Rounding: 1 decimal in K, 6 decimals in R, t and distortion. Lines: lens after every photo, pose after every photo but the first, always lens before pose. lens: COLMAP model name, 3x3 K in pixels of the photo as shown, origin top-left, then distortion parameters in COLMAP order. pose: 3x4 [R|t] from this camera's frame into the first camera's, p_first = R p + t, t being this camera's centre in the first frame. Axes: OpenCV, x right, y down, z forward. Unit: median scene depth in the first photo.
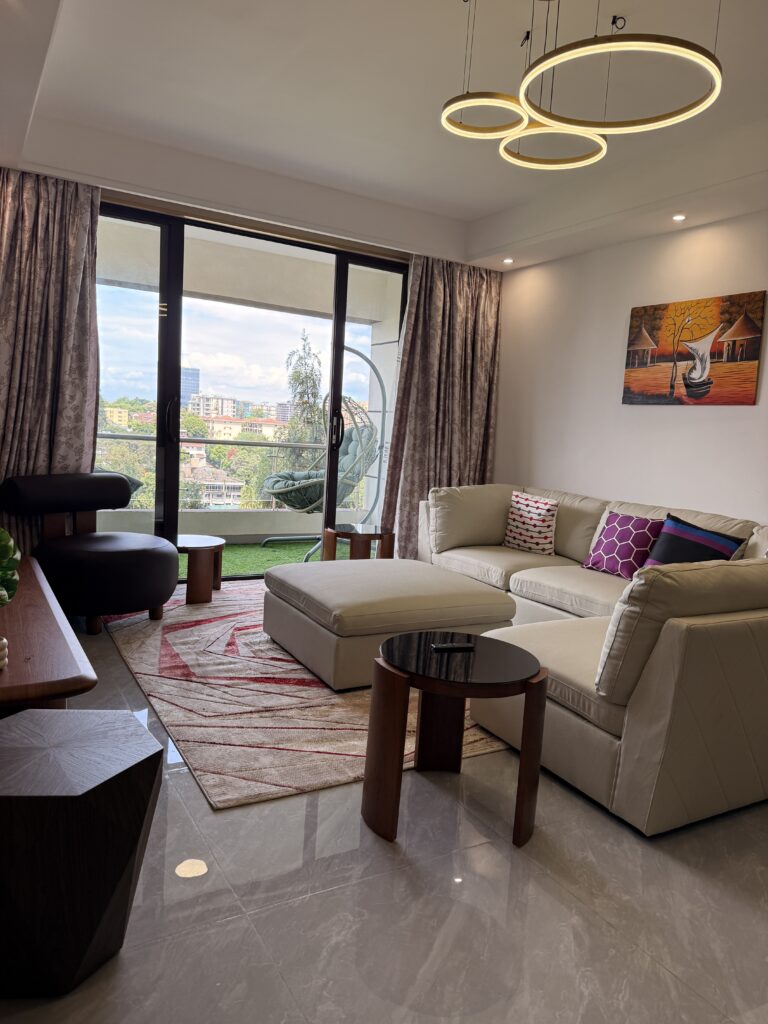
lens RADIAL K [[717.1, 0, 383.6], [0, 717.1, 506.2], [0, 0, 1]] dist [0.128948, -0.220220]
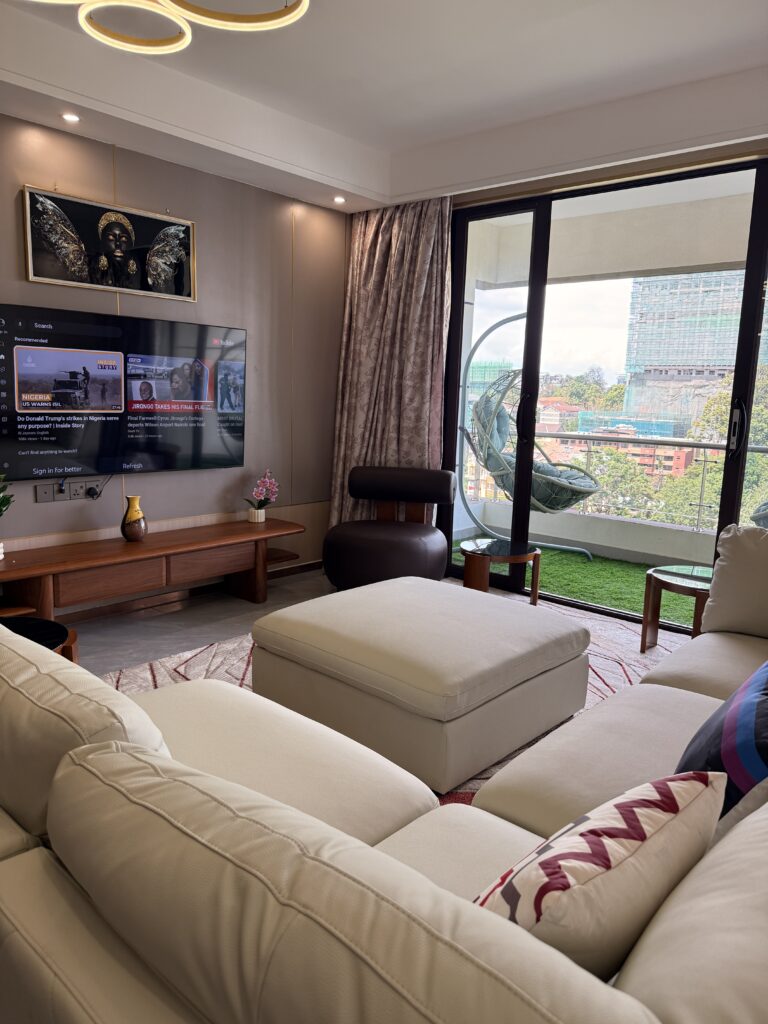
lens RADIAL K [[719.2, 0, 392.6], [0, 719.2, 513.7], [0, 0, 1]] dist [0.134285, -0.219662]
pose [[0.319028, 0.104307, -0.941988, 0.602246], [-0.115629, 0.990784, 0.070550, -0.048780], [0.940665, 0.086413, 0.328149, 0.599537]]
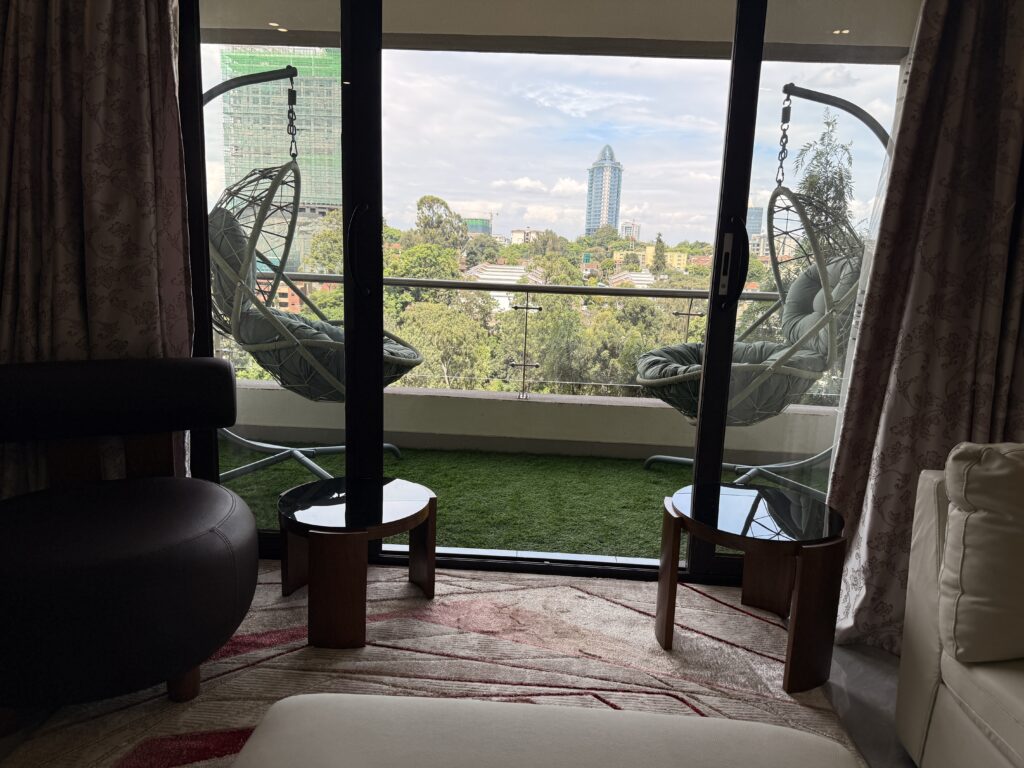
lens RADIAL K [[722.0, 0, 516.4], [0, 722.0, 384.6], [0, 0, 1]] dist [0.046823, -0.060145]
pose [[0.843156, 0.069461, -0.533163, 0.079174], [-0.043451, 0.997179, 0.061199, -0.068164], [0.535911, -0.028434, 0.843796, 0.696051]]
